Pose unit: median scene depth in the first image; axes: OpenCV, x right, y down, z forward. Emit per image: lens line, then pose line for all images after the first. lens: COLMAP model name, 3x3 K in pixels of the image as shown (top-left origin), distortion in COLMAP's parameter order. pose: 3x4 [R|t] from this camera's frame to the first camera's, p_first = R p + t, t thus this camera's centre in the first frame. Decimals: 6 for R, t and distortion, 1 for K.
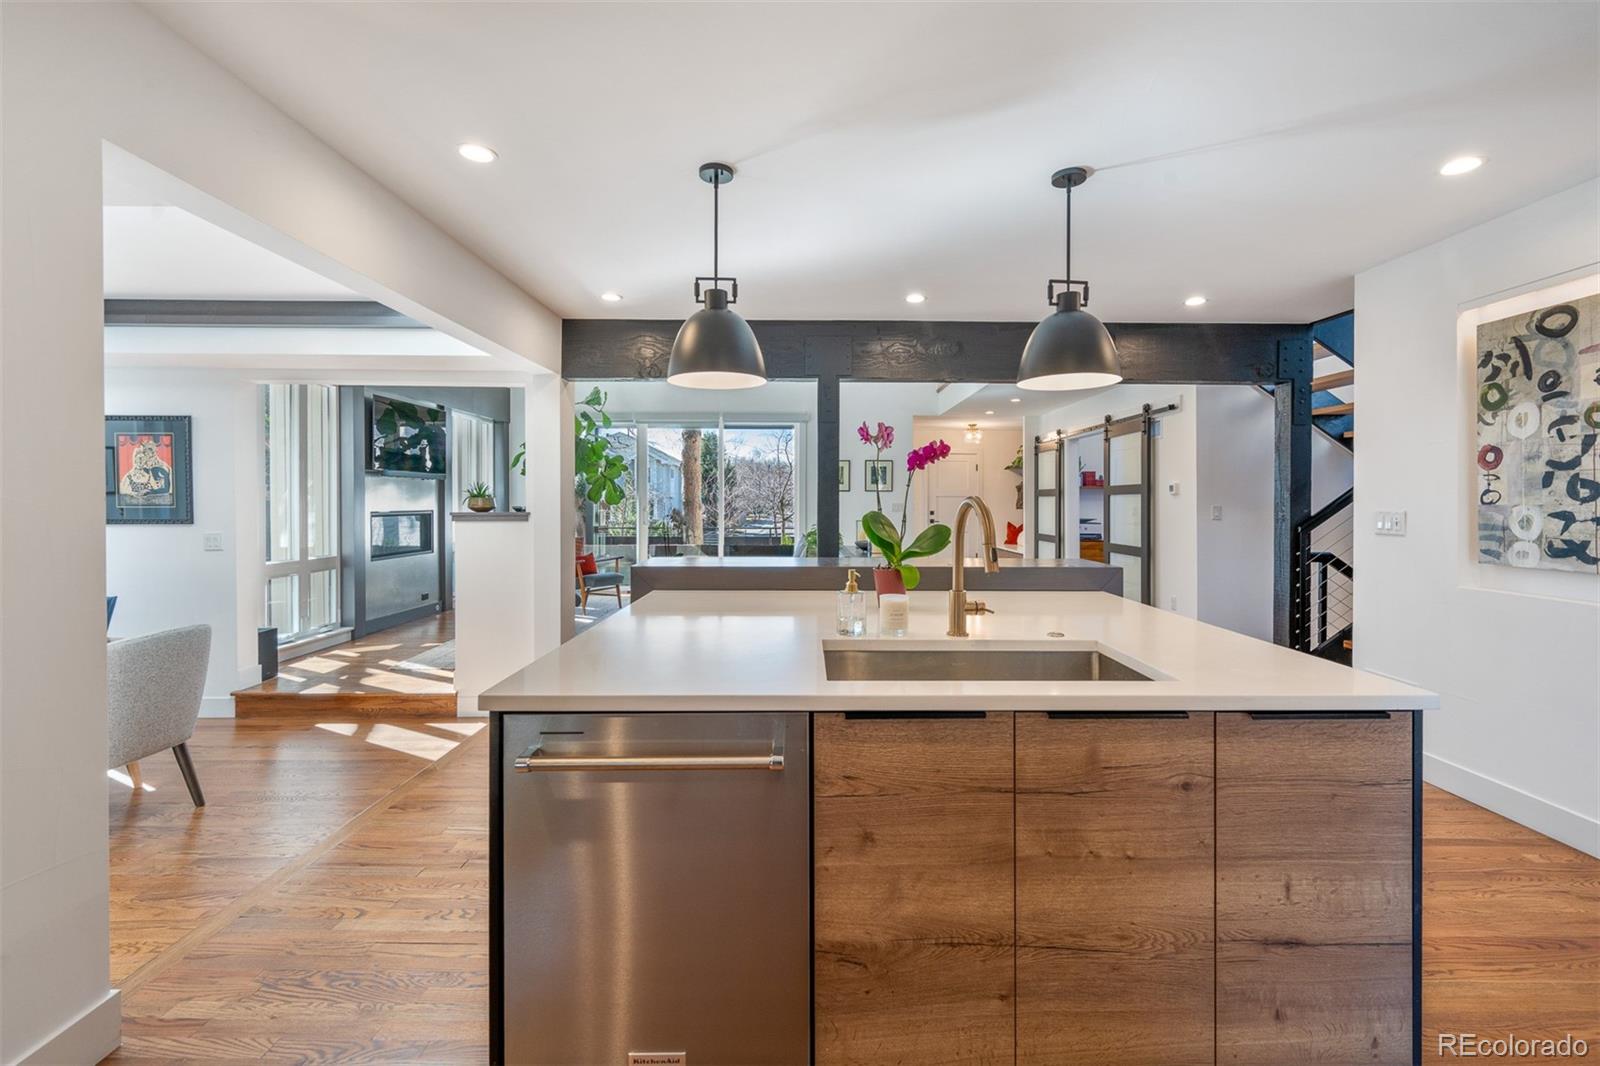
lens RADIAL K [[673.0, 0, 805.1], [0, 673.0, 502.2], [0, 0, 1]] dist [0.000095, 0.000072]
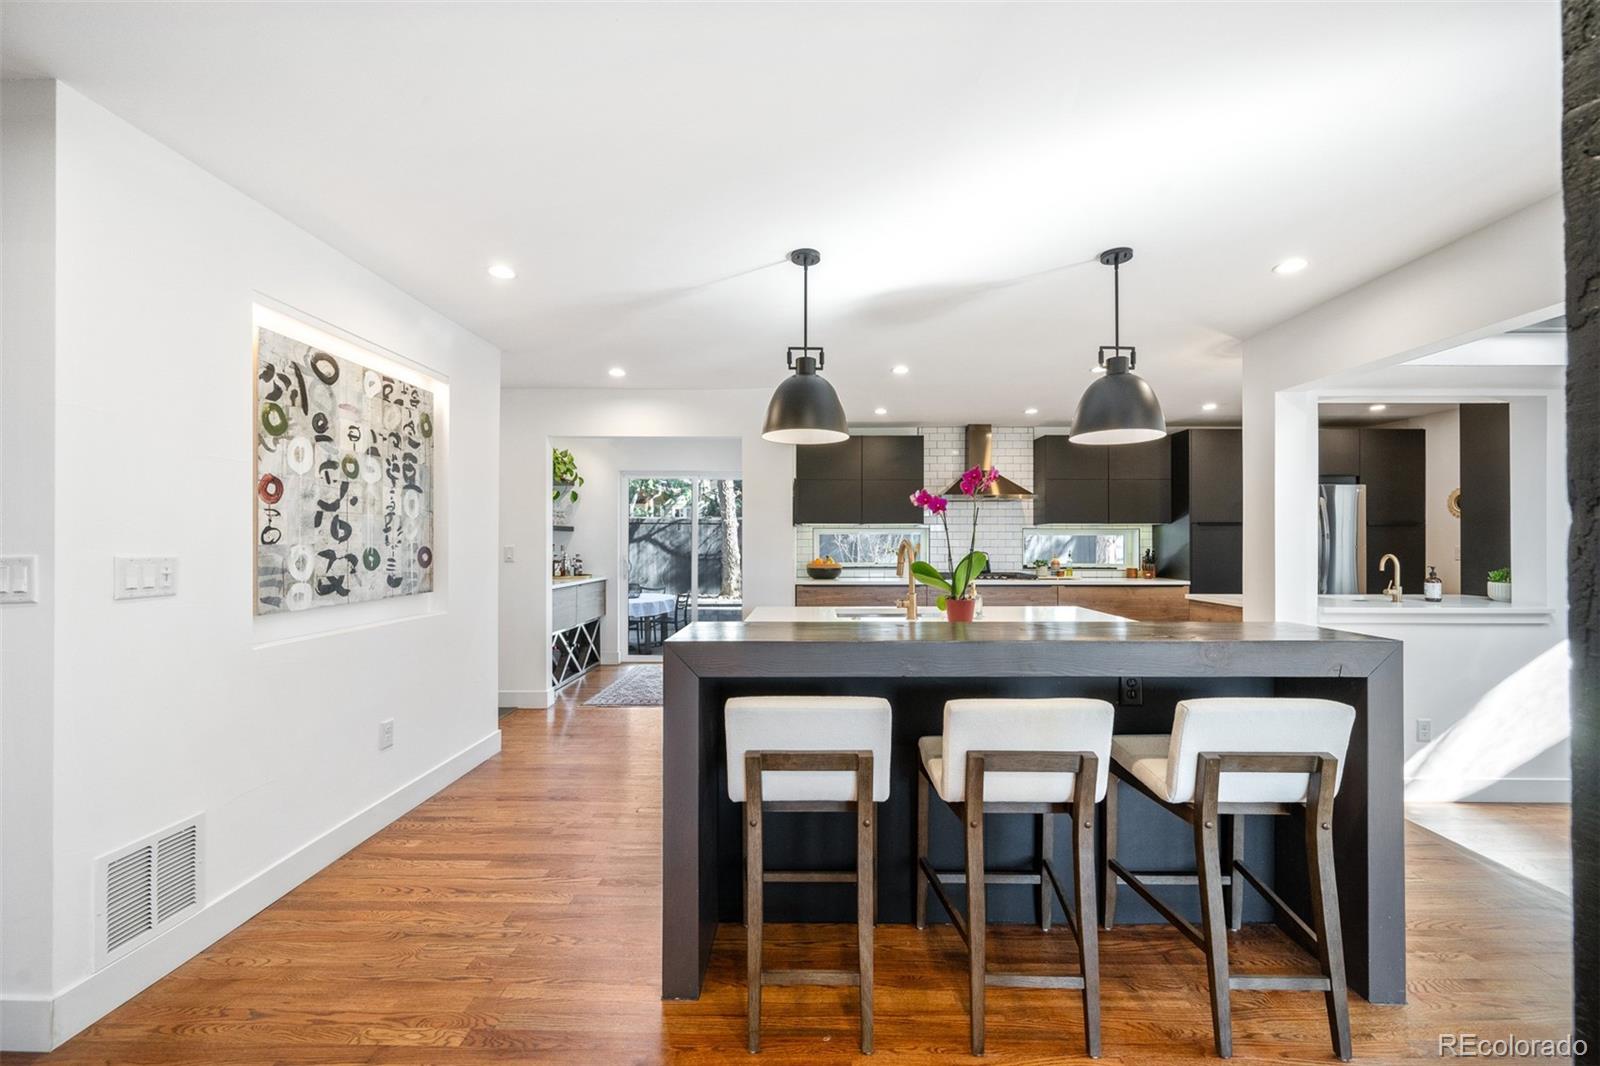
lens RADIAL K [[637.2, 0, 798.1], [0, 637.2, 538.2], [0, 0, 1]] dist [-0.000789, -0.000055]
pose [[-0.999396, -0.002162, 0.034675, 0.332348], [-0.002298, 0.999990, -0.003894, -0.002655], [-0.034667, -0.003972, -0.999391, 1.856302]]
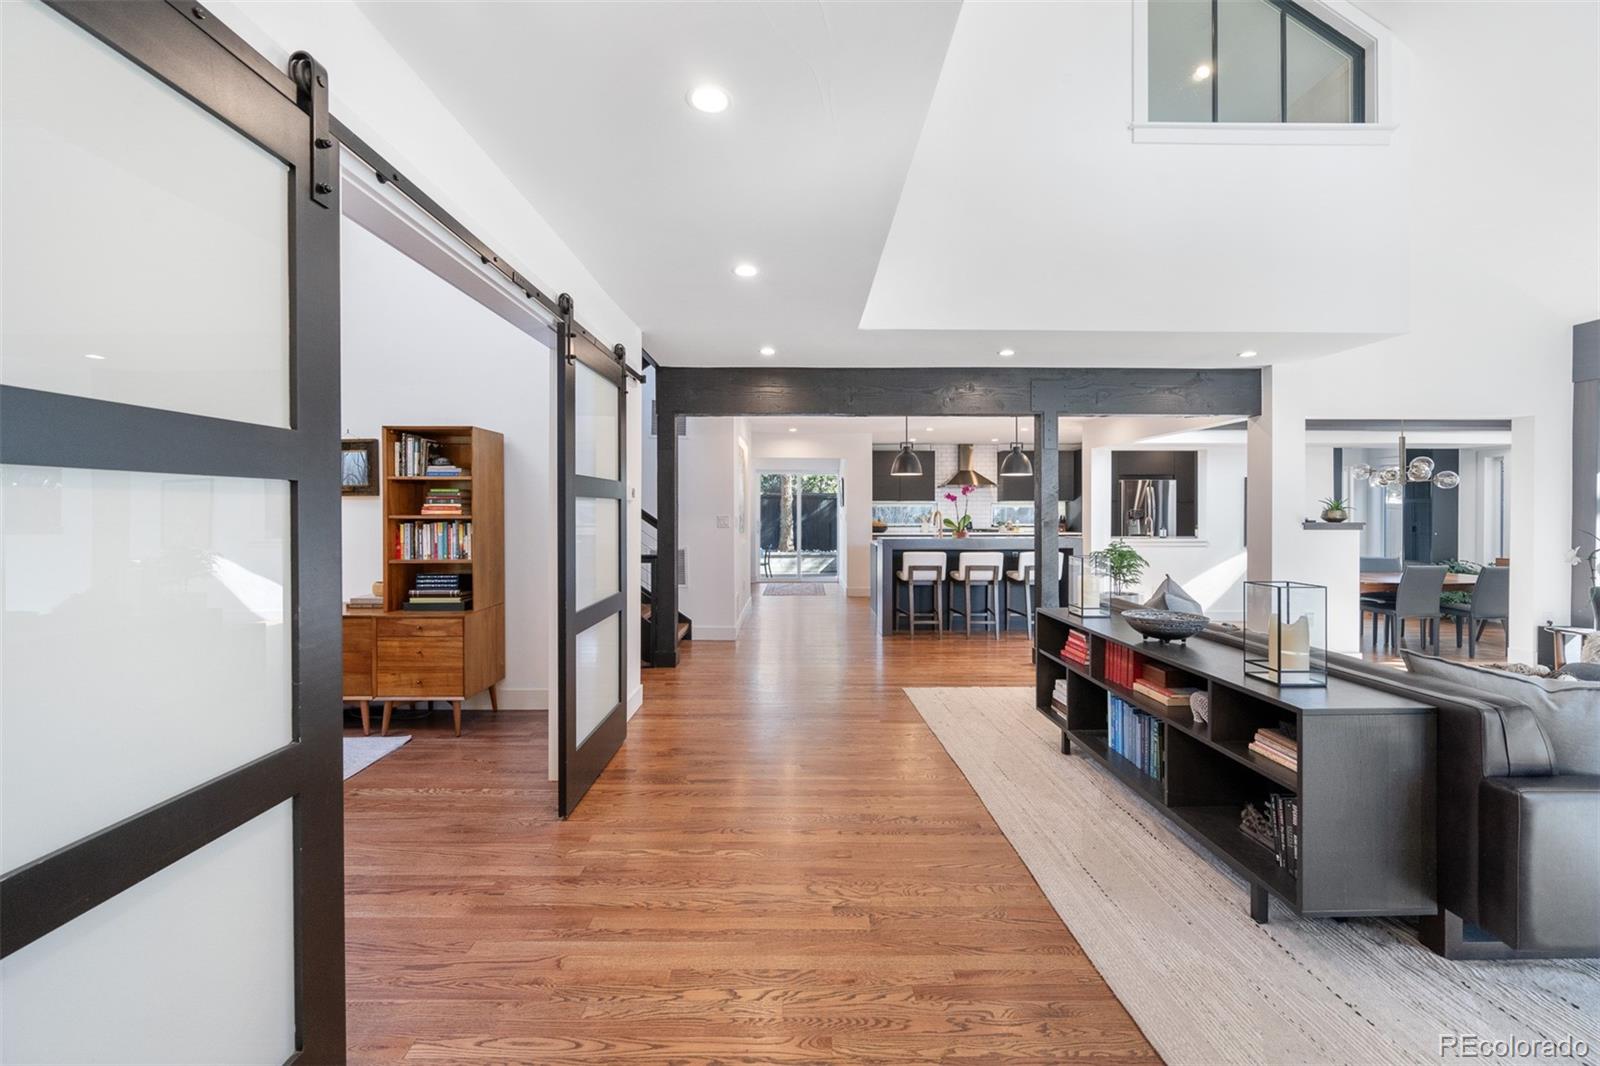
lens RADIAL K [[624.0, 0, 788.8], [0, 624.0, 532.1], [0, 0, 1]] dist [0.000046, -0.000066]
pose [[-0.999624, -0.005724, 0.026812, 0.772620], [-0.004746, 0.999325, 0.036421, -0.007300], [-0.027002, 0.036280, -0.998977, 3.512875]]
